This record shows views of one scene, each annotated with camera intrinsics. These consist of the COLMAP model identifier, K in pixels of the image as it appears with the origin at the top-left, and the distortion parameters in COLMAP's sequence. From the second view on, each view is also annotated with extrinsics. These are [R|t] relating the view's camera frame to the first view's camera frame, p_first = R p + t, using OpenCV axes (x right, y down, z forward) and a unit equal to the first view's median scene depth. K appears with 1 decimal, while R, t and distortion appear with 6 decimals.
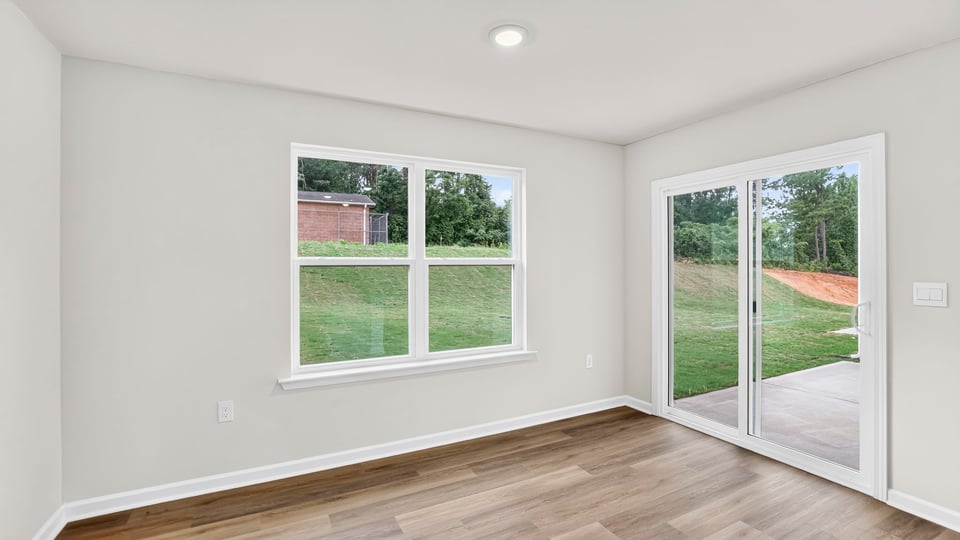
lens RADIAL K [[424.8, 0, 472.4], [0, 424.8, 263.0], [0, 0, 1]] dist [-0.017583, 0.000076]
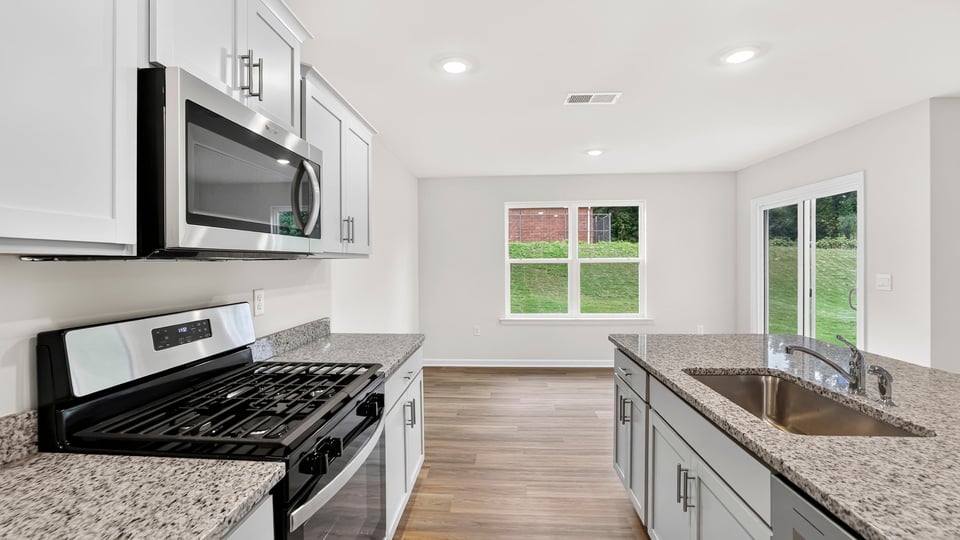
lens RADIAL K [[424.8, 0, 472.4], [0, 424.8, 263.0], [0, 0, 1]] dist [-0.017583, 0.000076]
pose [[0.856012, -0.003553, -0.516944, 0.339389], [0.007786, 0.999952, 0.006021, -0.007109], [0.516897, -0.009180, 0.855998, -0.573275]]
